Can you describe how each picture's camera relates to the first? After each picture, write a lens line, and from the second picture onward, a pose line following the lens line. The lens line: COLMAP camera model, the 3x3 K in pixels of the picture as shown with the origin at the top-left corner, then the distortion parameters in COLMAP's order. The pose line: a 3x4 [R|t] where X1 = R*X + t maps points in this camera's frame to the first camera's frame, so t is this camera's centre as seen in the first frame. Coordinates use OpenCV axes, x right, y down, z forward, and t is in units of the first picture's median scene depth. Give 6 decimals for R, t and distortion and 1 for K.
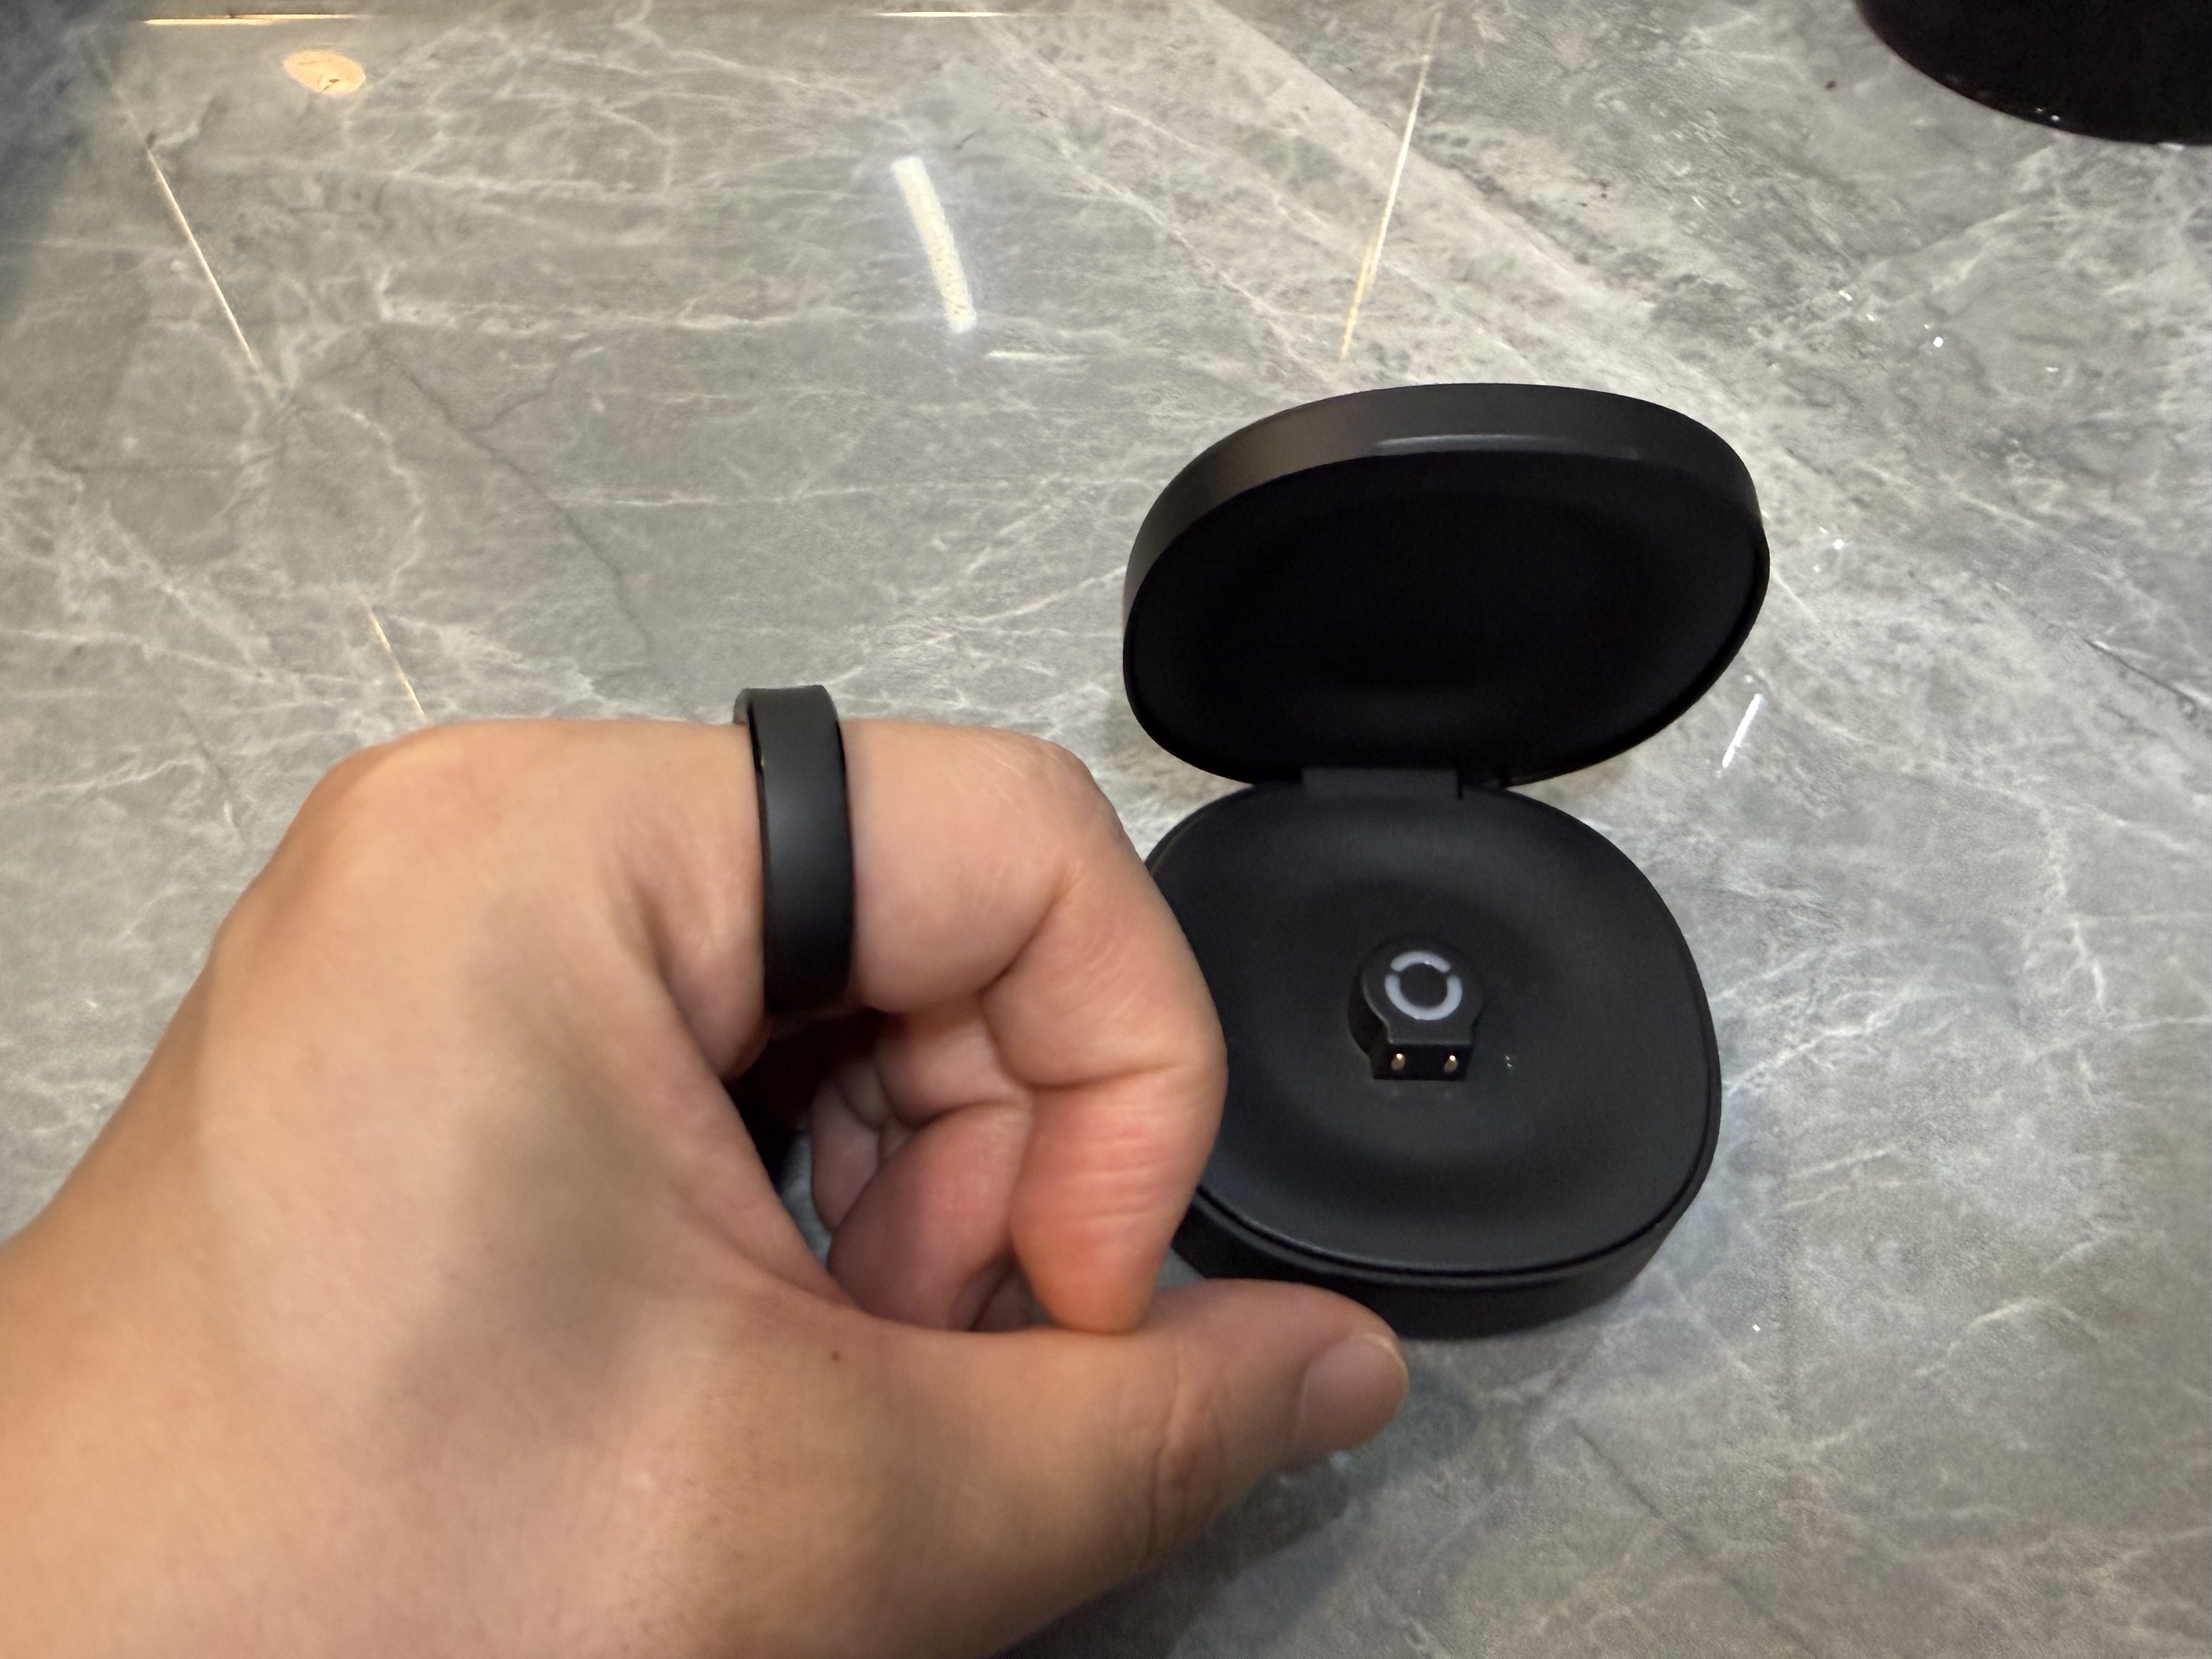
lens RADIAL K [[1826.1, 0, 981.0], [0, 1826.1, 813.3], [0, 0, 1]] dist [-0.008295, 0.018907]
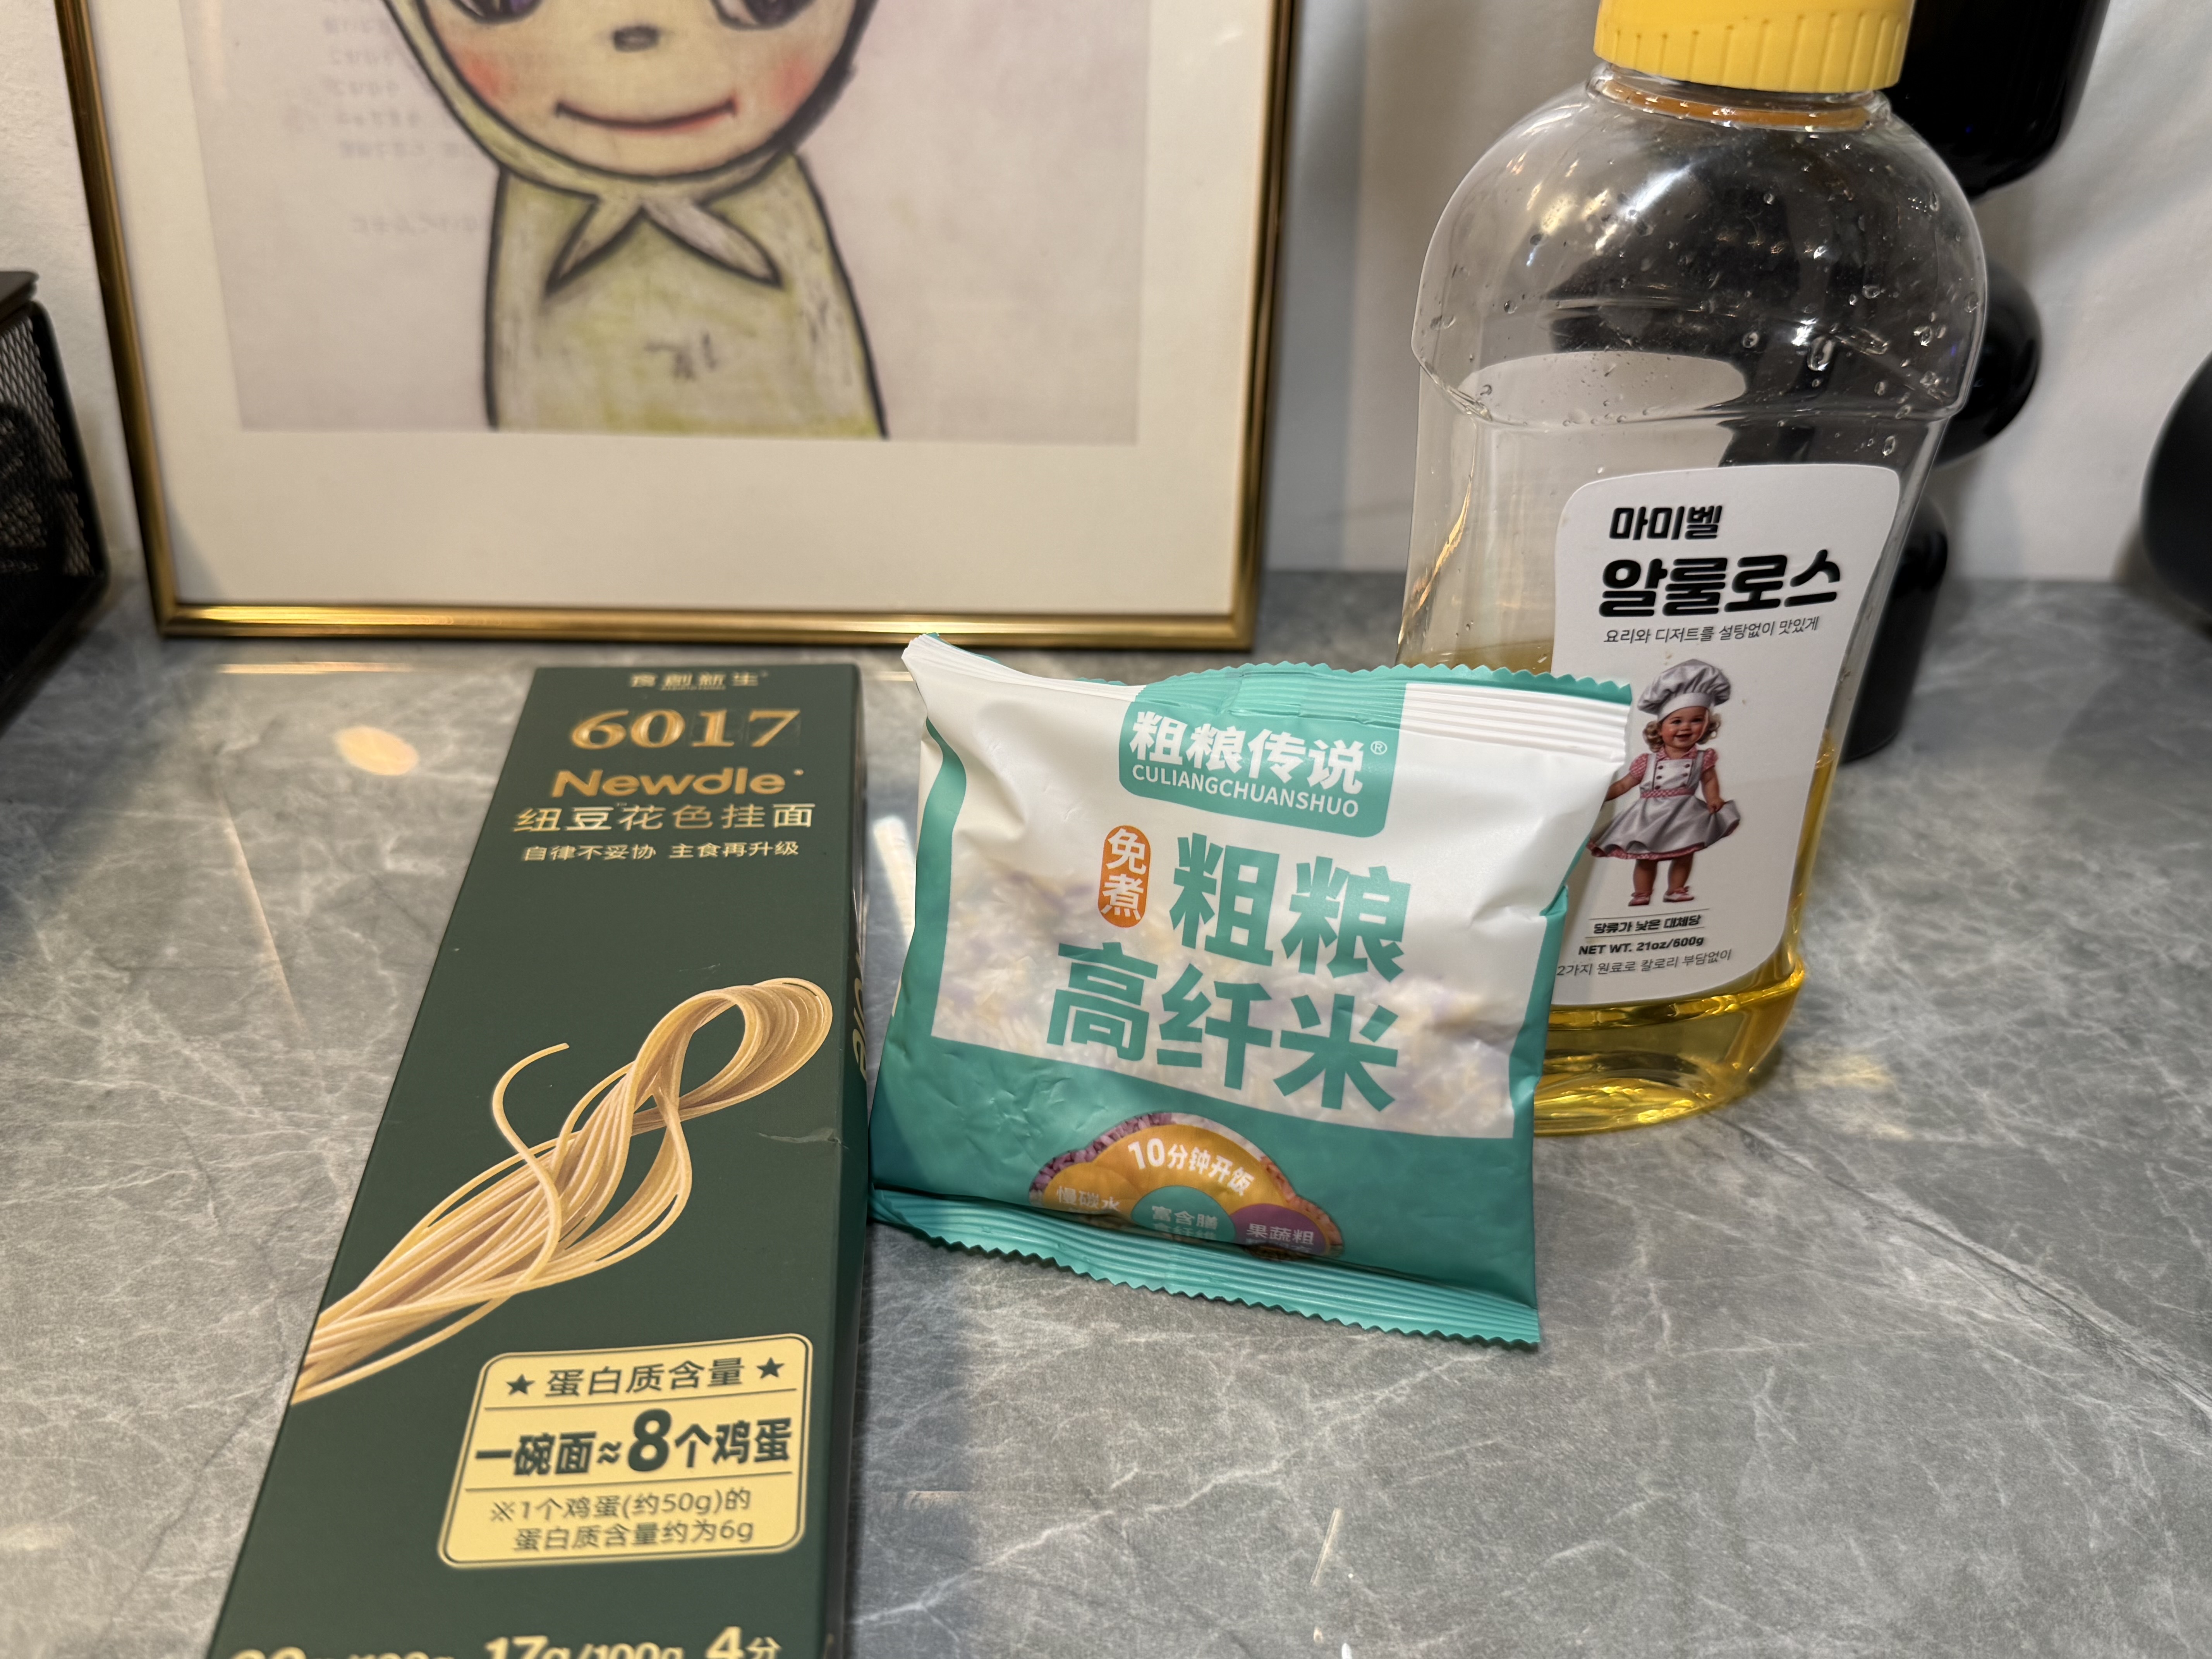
lens RADIAL K [[1892.9, 0, 1104.9], [0, 1892.9, 821.8], [0, 0, 1]] dist [-0.048684, 0.018345]
pose [[0.998379, 0.012601, 0.055495, 0.120693], [0.008539, 0.930966, -0.365007, 0.217867], [-0.056264, 0.364889, 0.929349, -0.312003]]
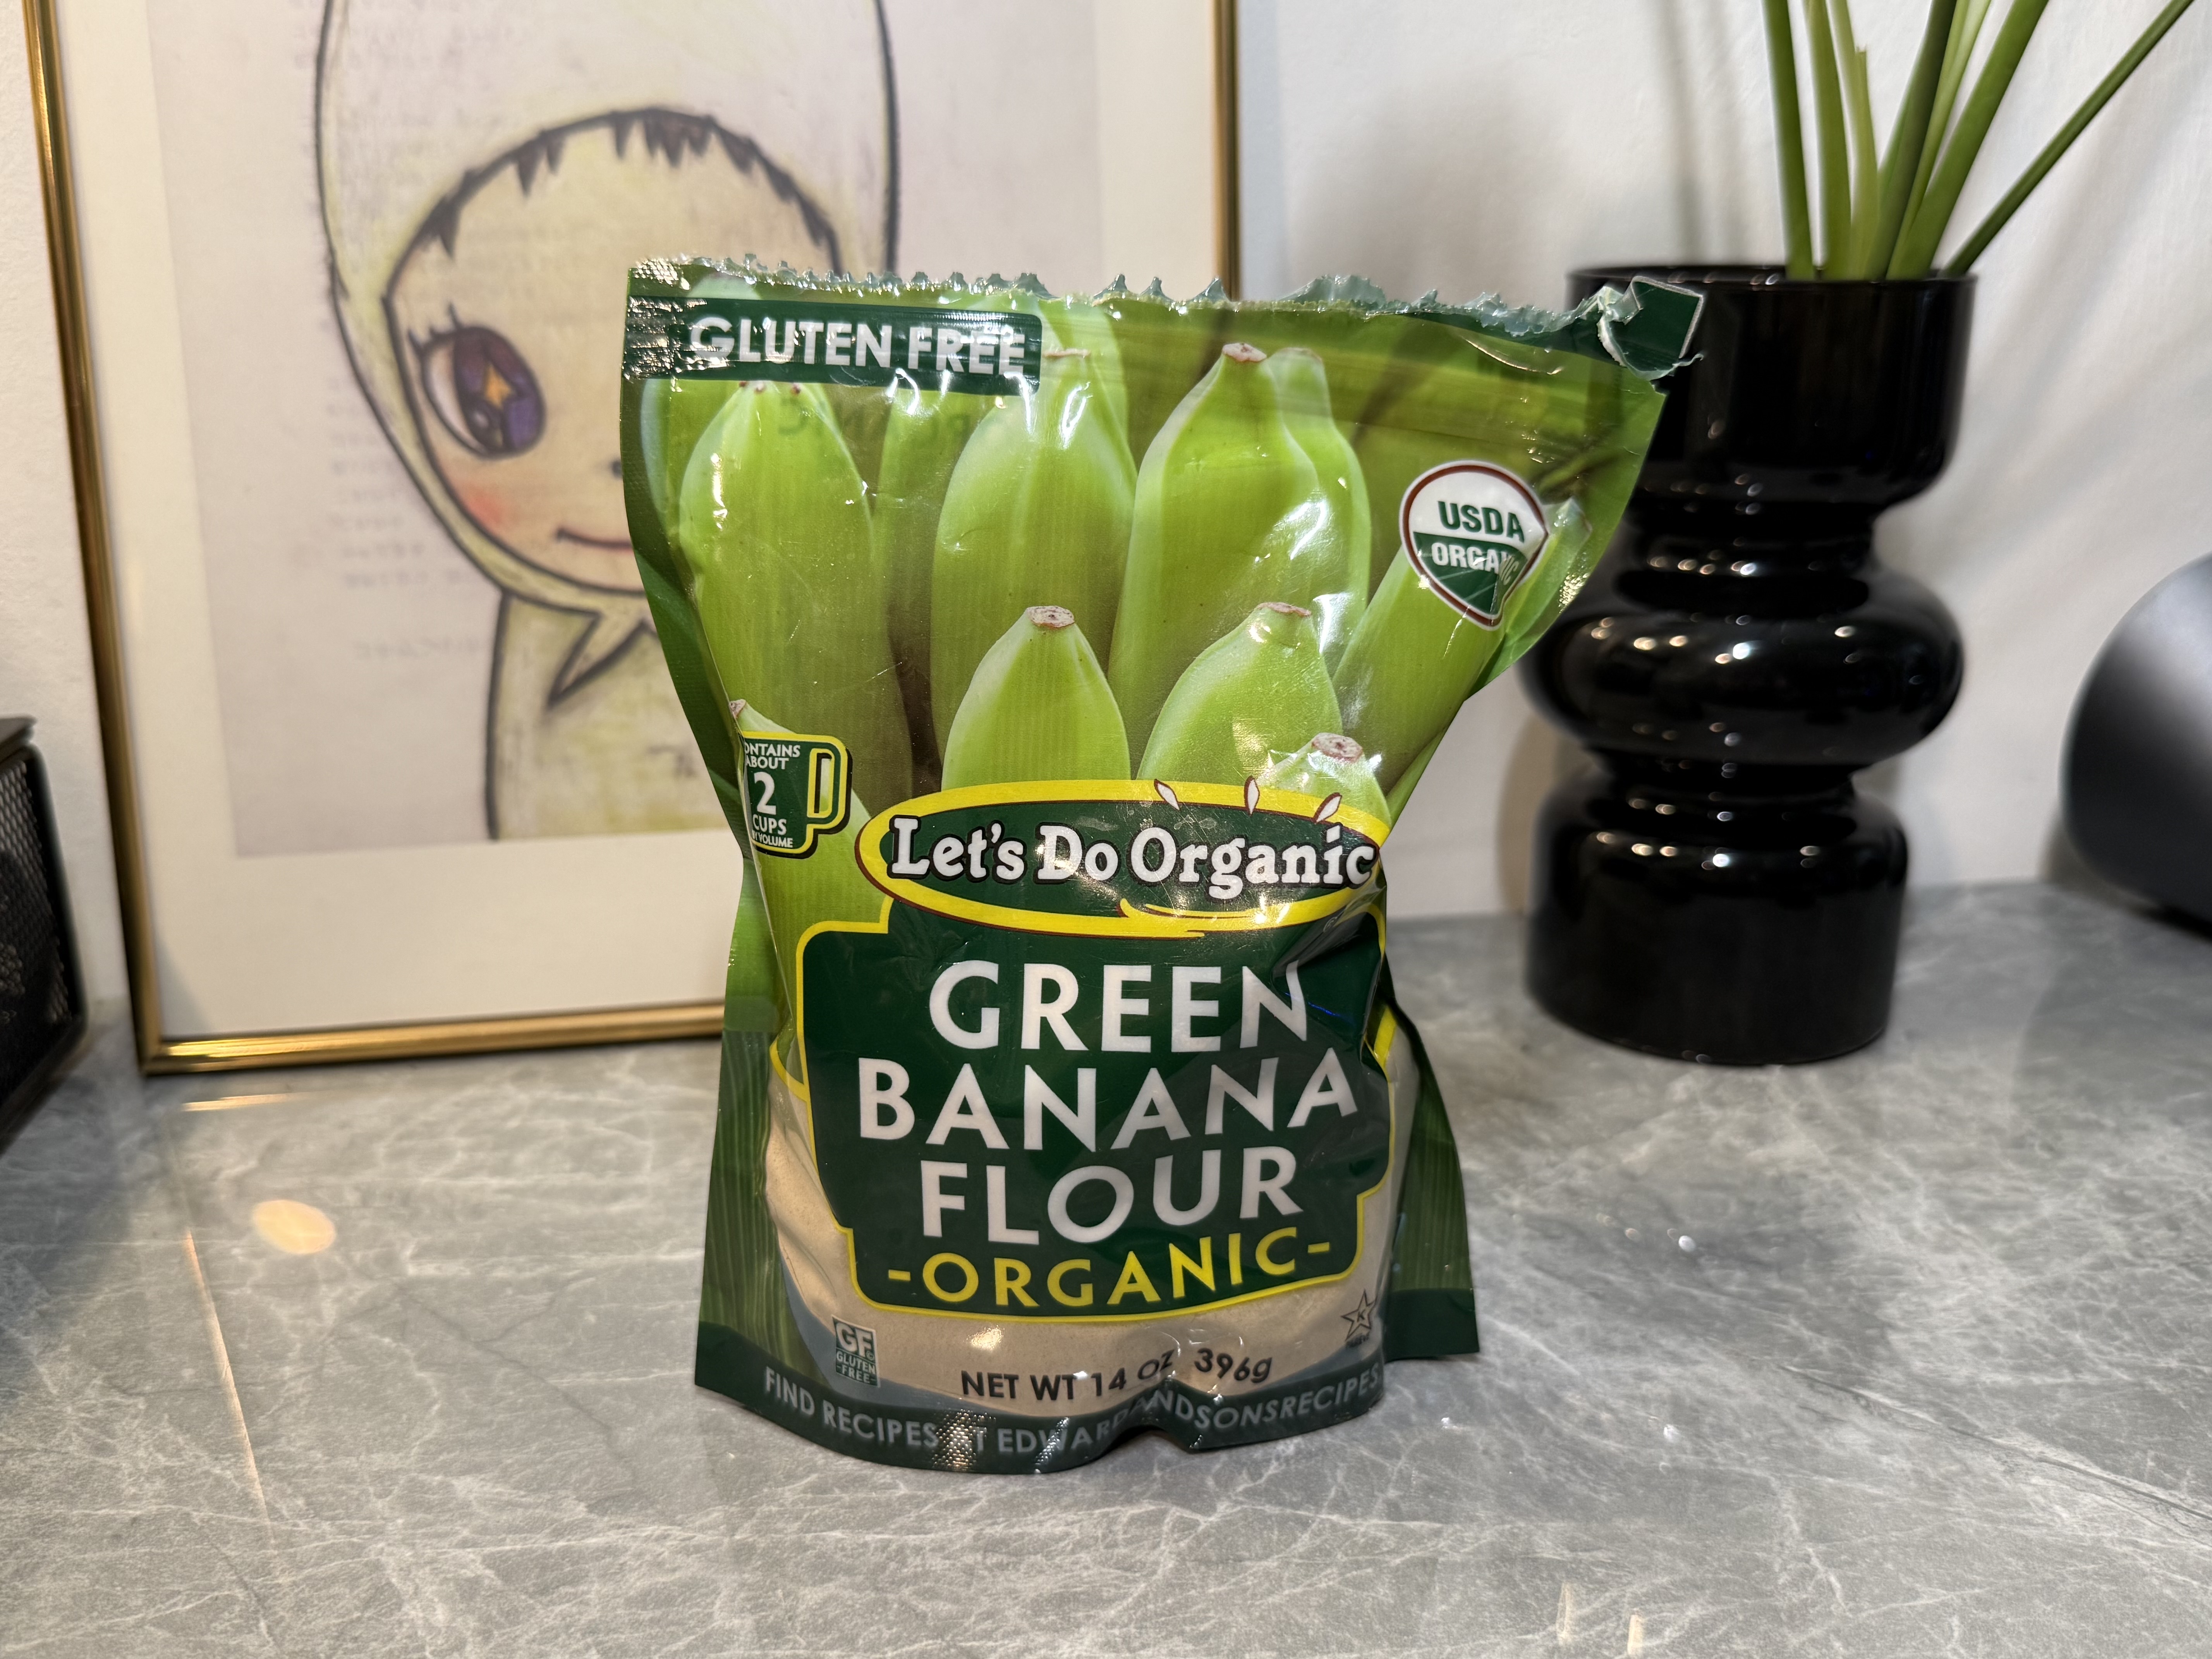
lens RADIAL K [[1892.9, 0, 1104.9], [0, 1892.9, 821.8], [0, 0, 1]] dist [-0.048684, 0.018345]
pose [[0.990891, -0.049423, 0.125270, -0.011957], [0.113501, 0.807137, -0.579351, 0.314168], [-0.072476, 0.588292, 0.805394, -0.260451]]
